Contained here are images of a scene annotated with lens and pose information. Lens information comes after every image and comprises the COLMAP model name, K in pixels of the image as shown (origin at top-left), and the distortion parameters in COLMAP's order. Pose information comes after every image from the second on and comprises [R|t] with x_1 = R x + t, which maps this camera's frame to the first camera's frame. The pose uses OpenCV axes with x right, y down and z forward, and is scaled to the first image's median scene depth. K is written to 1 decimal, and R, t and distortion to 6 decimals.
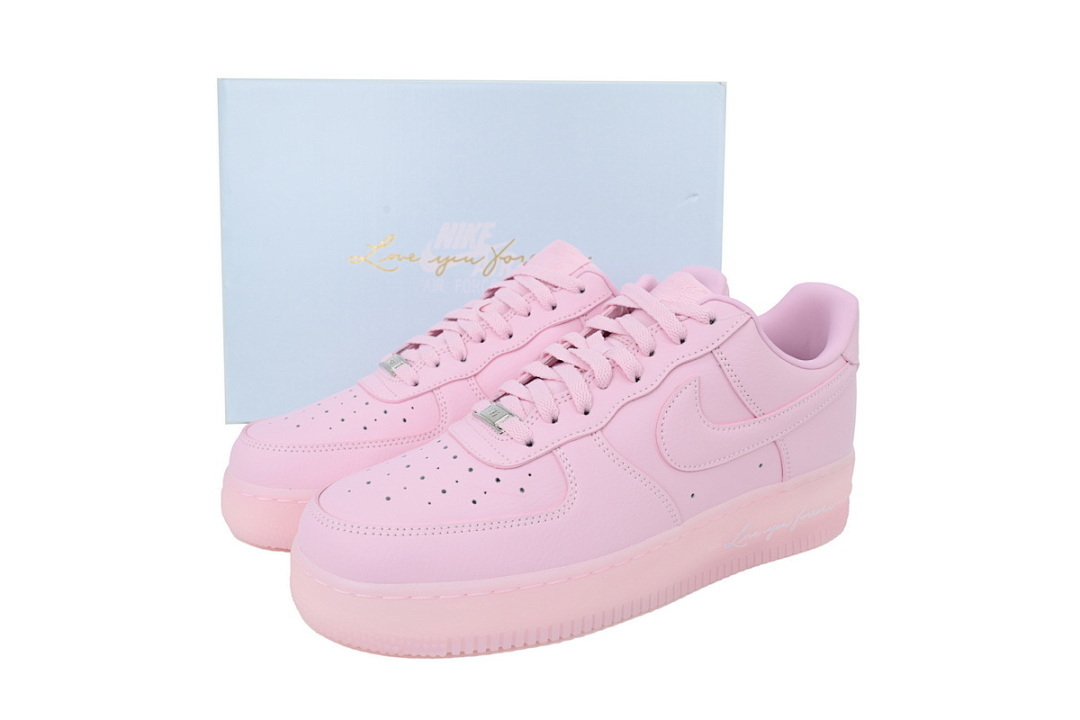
lens RADIAL K [[824.2, 0, 540.0], [0, 824.2, 360.0], [0, 0, 1]] dist [-0.002229, 0.000912]
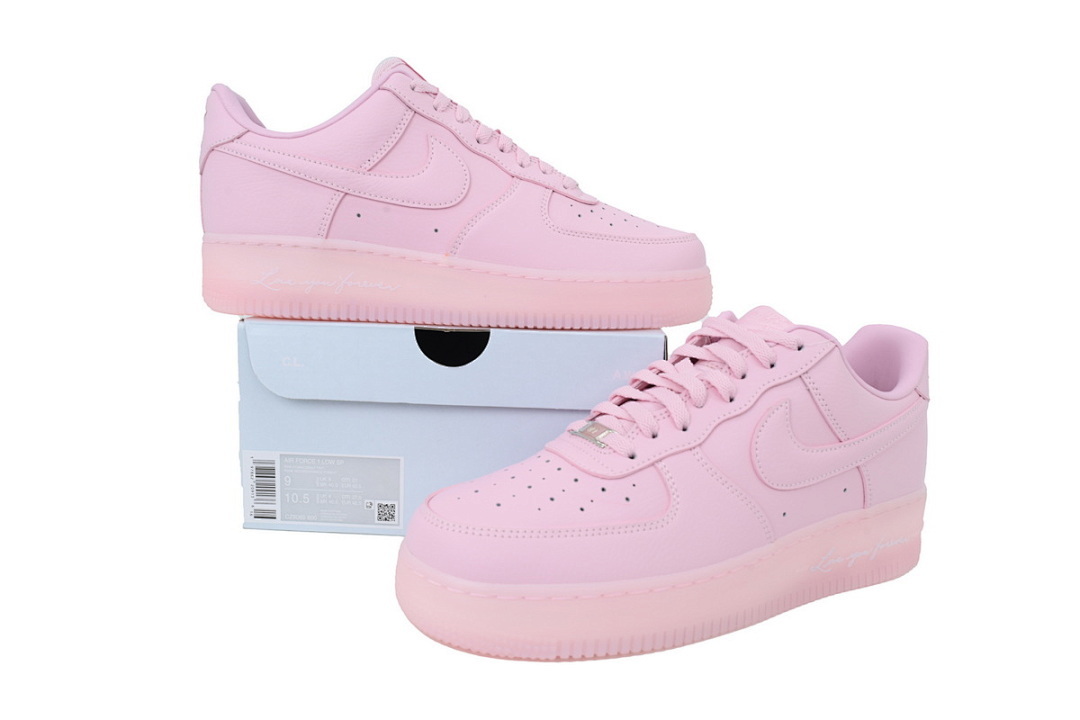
lens RADIAL K [[824.2, 0, 540.0], [0, 824.2, 360.0], [0, 0, 1]] dist [-0.002229, 0.000912]
pose [[0.999782, 0.020725, -0.002357, -0.123104], [-0.020857, 0.994535, -0.102298, 0.085224], [0.000224, 0.102325, 0.994751, -0.045688]]
